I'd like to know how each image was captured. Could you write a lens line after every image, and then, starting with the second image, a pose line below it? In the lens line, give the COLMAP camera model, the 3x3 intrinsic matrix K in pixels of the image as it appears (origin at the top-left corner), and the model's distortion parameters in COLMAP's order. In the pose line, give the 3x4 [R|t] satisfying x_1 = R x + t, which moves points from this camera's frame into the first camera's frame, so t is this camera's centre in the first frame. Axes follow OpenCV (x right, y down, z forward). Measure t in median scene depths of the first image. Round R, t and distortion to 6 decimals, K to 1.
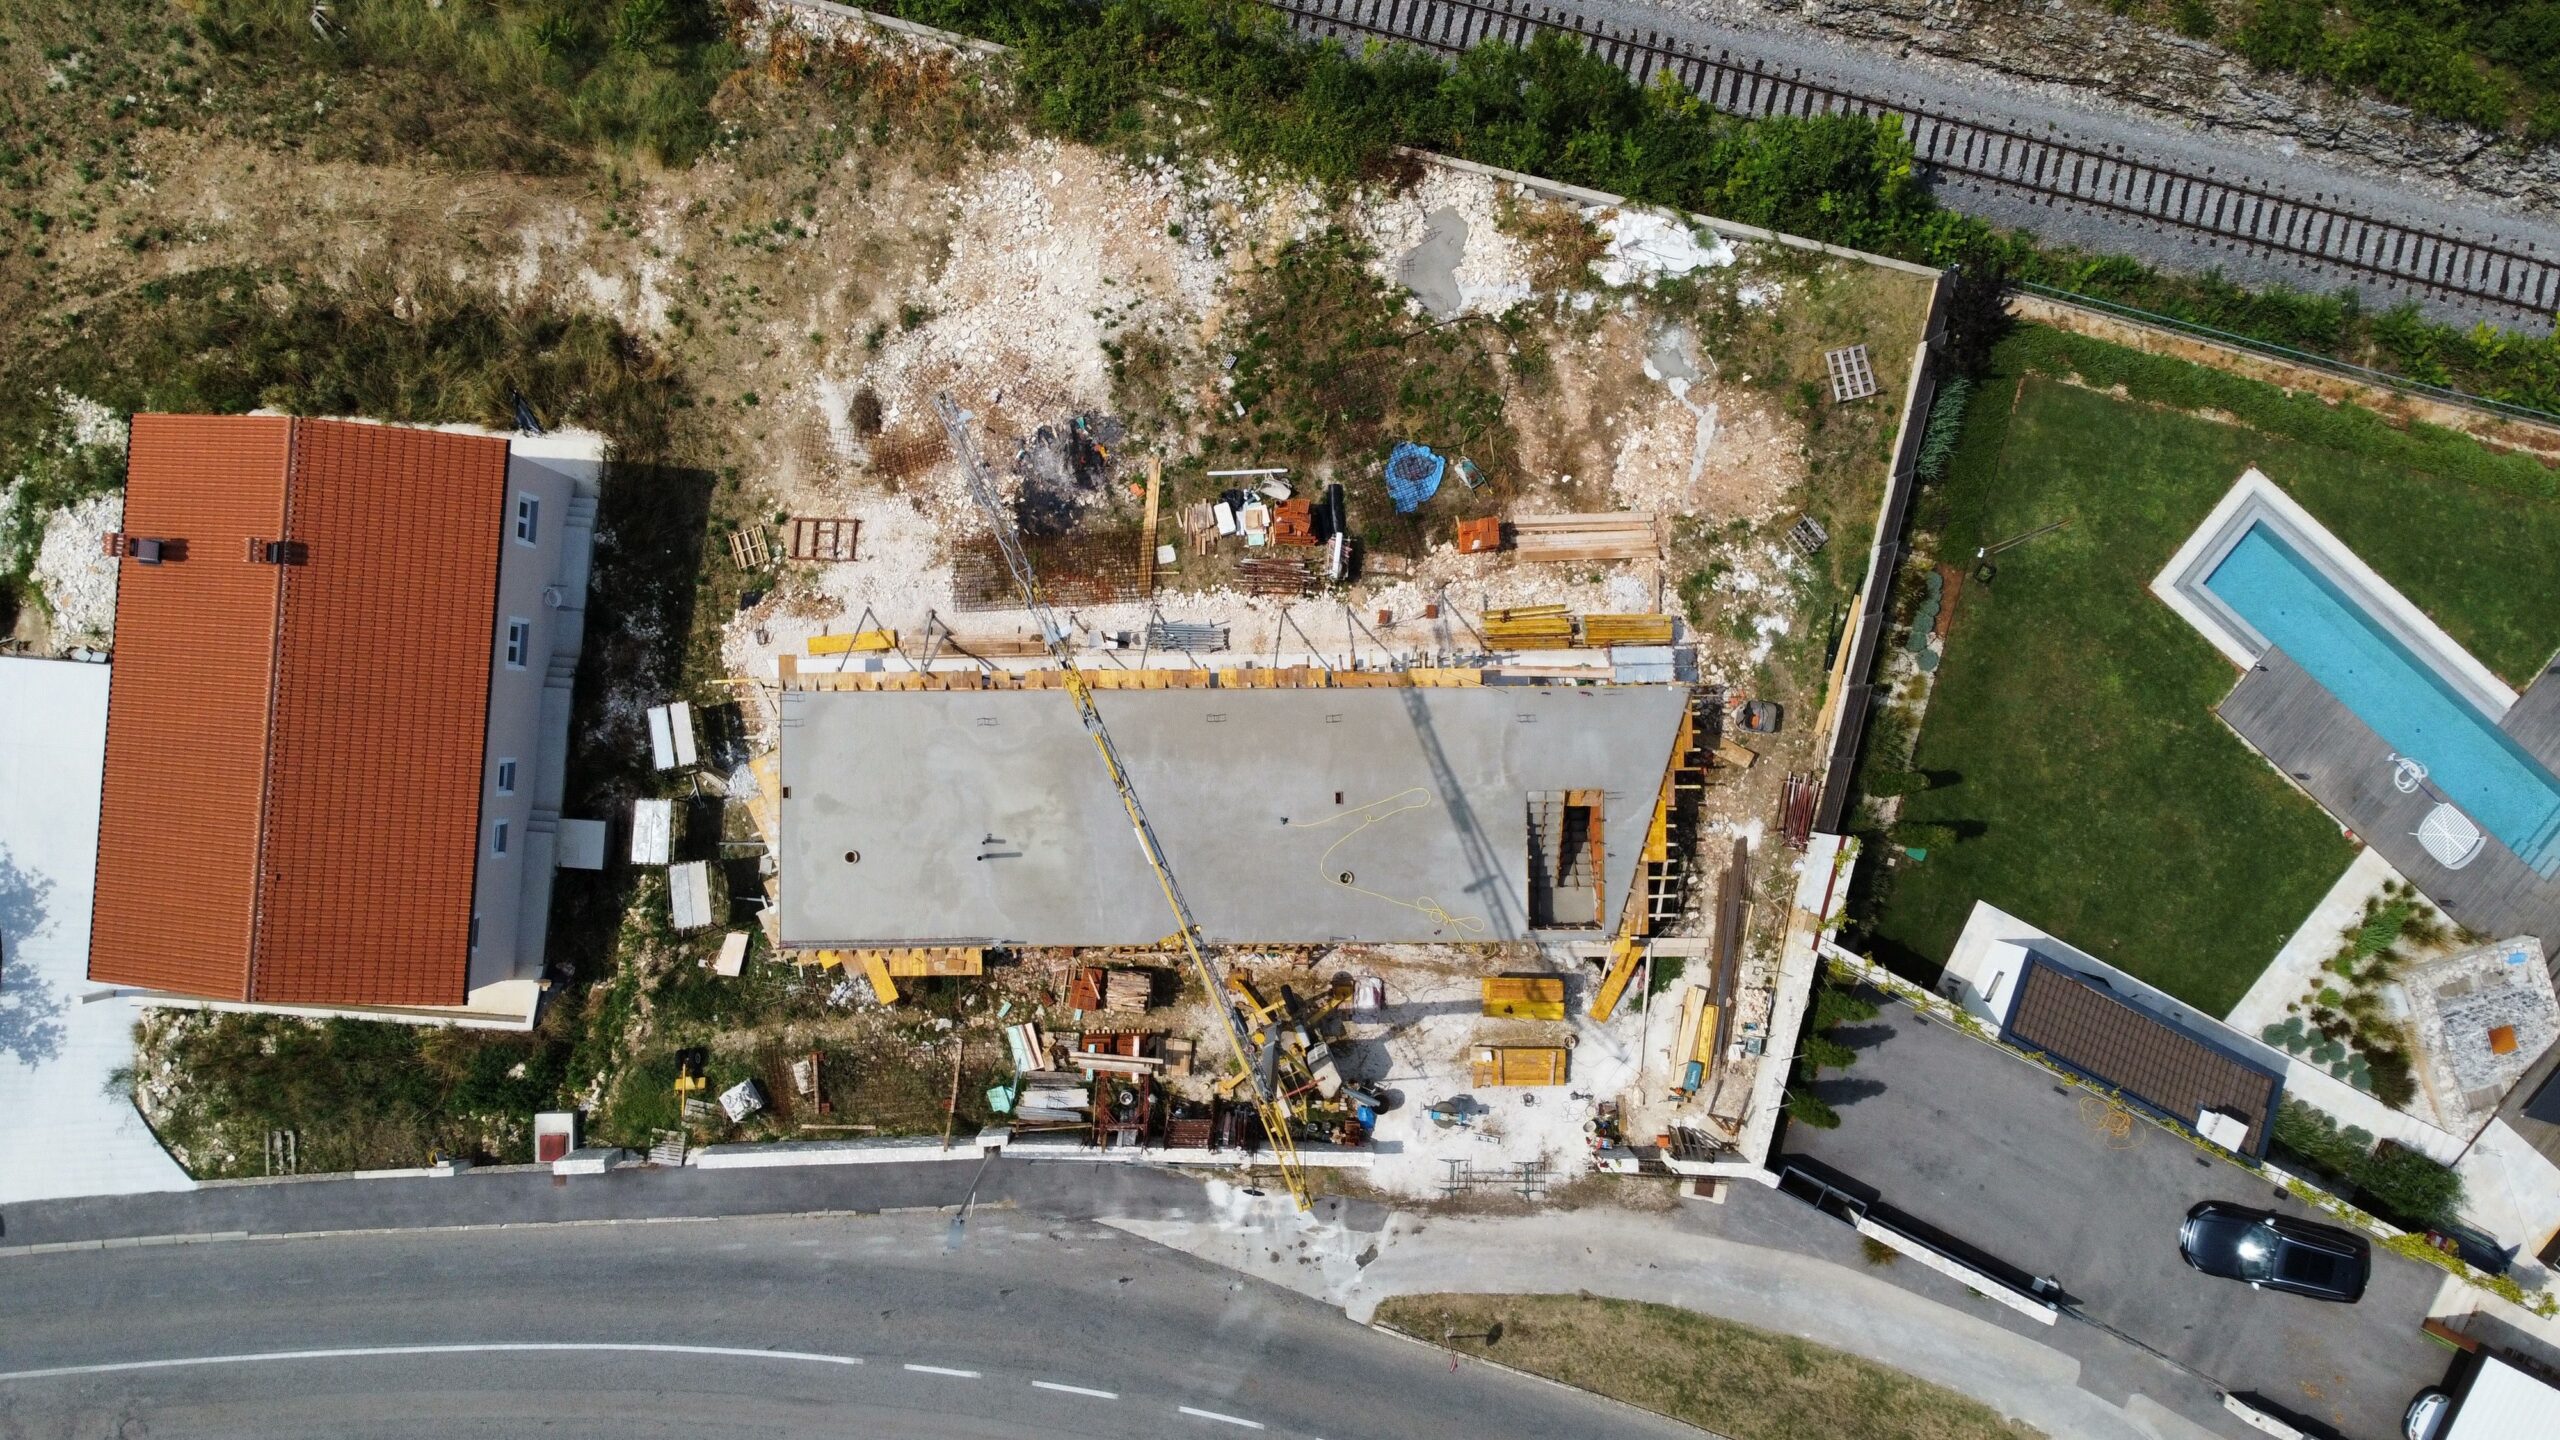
lens RADIAL K [[1939.8, 0, 1282.3], [0, 1939.8, 714.5], [0, 0, 1]] dist [-0.001948, -0.001812]
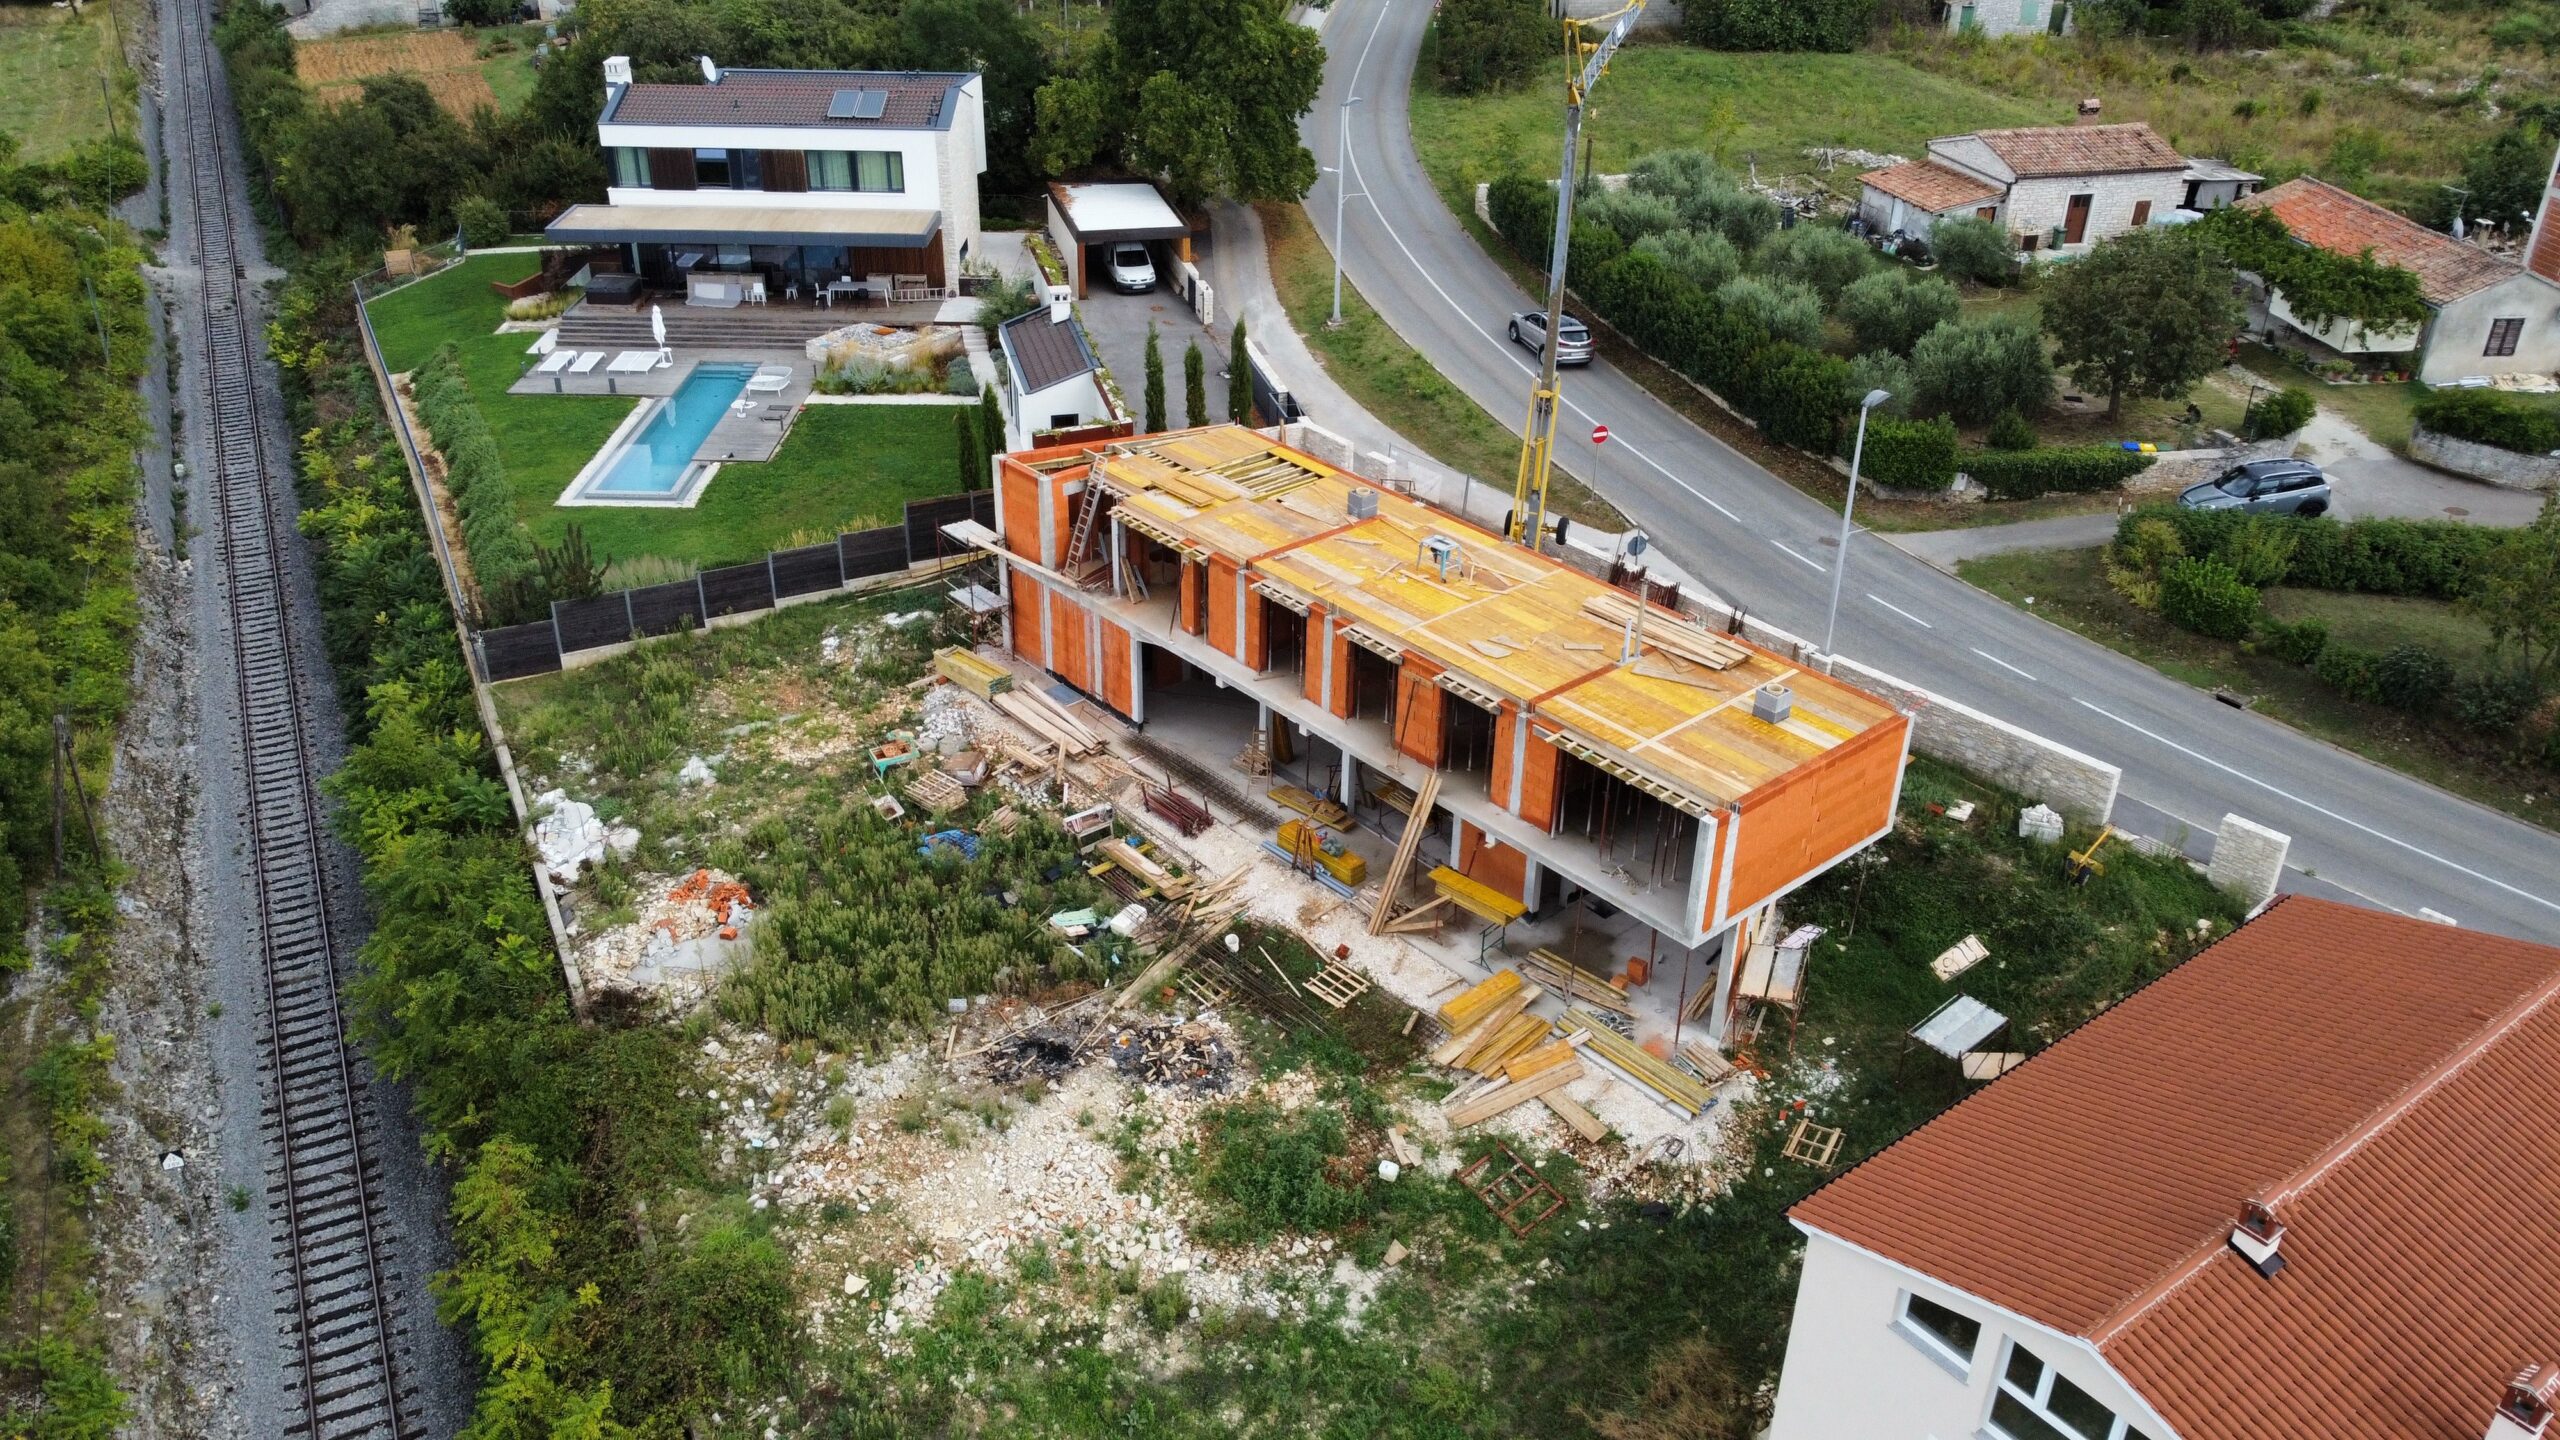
lens RADIAL K [[1939.8, 0, 1276.0], [0, 1939.8, 718.6], [0, 0, 1]] dist [-0.001948, -0.001812]
pose [[-0.649274, -0.389096, 0.653488, -0.563389], [0.759741, -0.292081, 0.580933, -0.498780], [-0.035167, 0.873666, 0.485253, 0.535639]]
